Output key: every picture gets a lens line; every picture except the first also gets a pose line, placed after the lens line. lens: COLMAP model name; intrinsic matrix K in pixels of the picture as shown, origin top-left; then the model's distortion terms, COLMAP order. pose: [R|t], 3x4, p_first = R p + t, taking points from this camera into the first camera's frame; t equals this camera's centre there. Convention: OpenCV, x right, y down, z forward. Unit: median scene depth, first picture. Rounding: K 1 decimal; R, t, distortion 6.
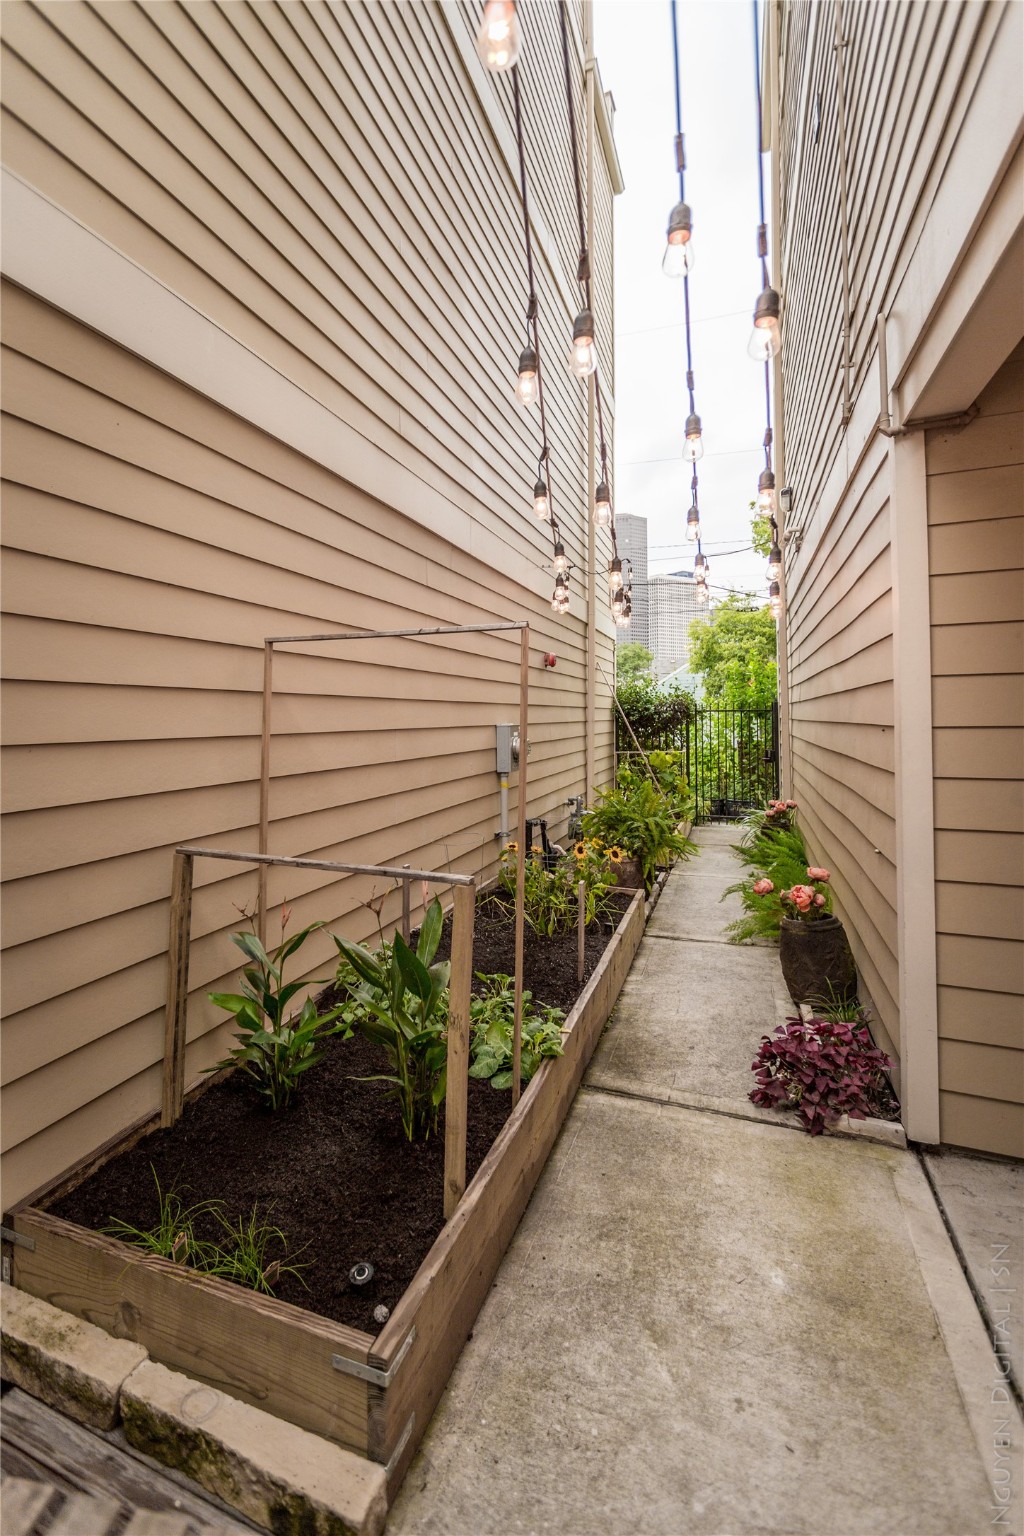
lens RADIAL K [[682.2, 0, 440.5], [0, 682.2, 683.0], [0, 0, 1]] dist [0.003605, -0.001719]
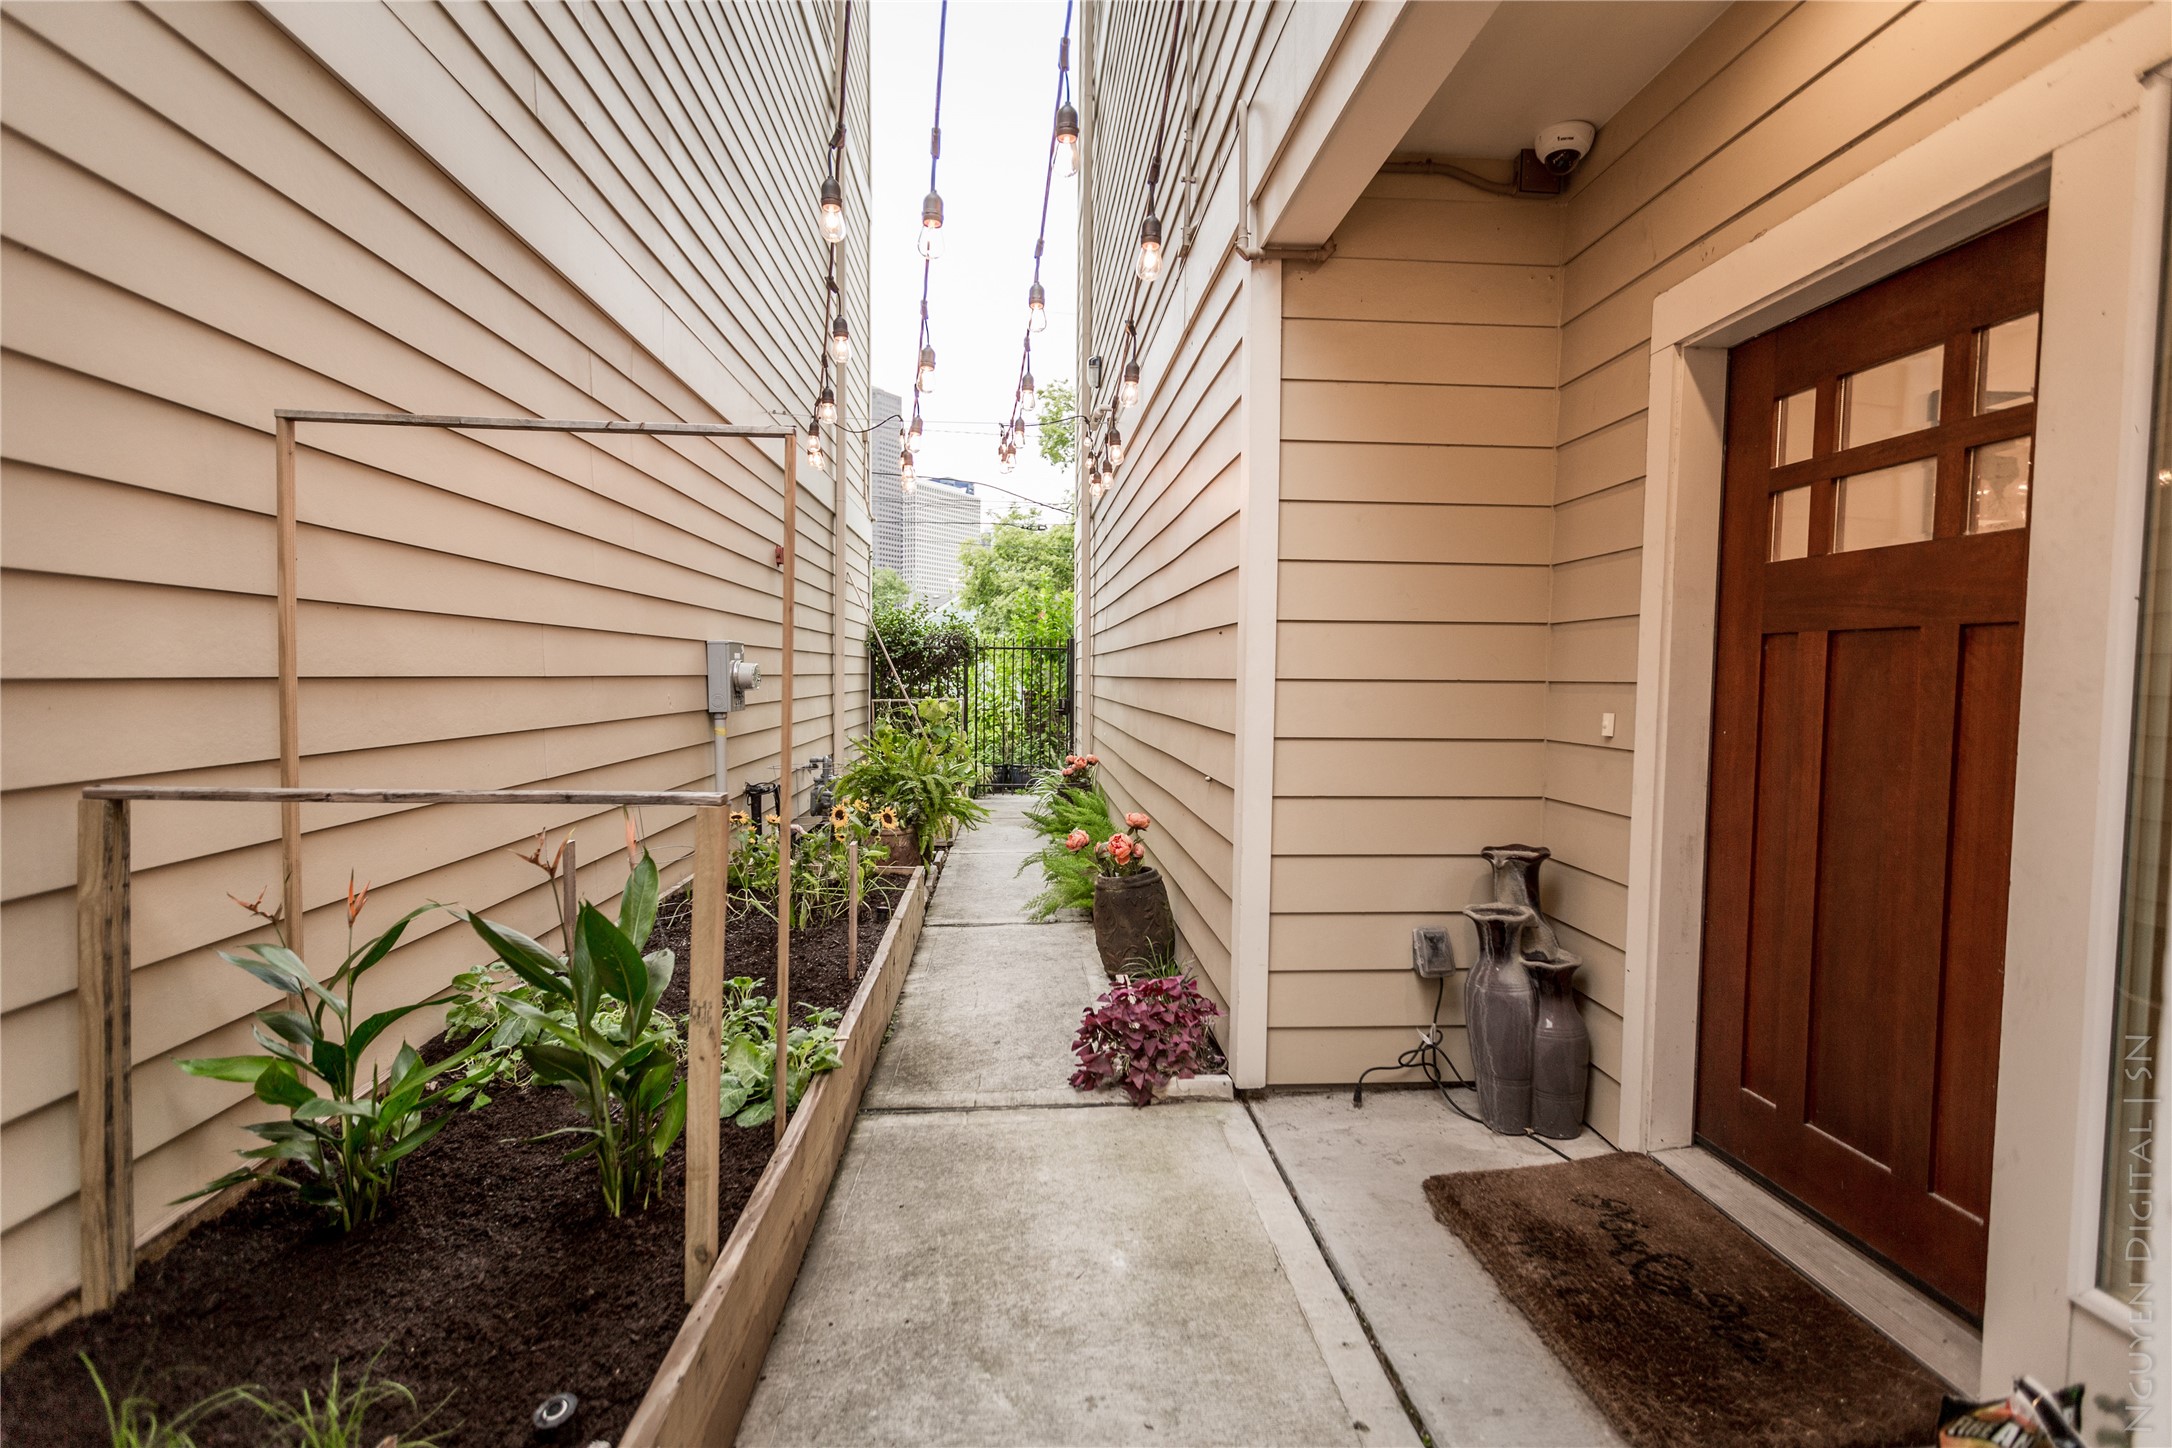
lens RADIAL K [[964.7, 0, 1071.6], [0, 964.7, 714.1], [0, 0, 1]] dist [0.003605, -0.001719]
pose [[0.892458, -0.013585, 0.450926, -0.056221], [-0.028887, 0.995774, 0.087174, 0.097731], [-0.450204, -0.090825, 0.888294, 0.047287]]
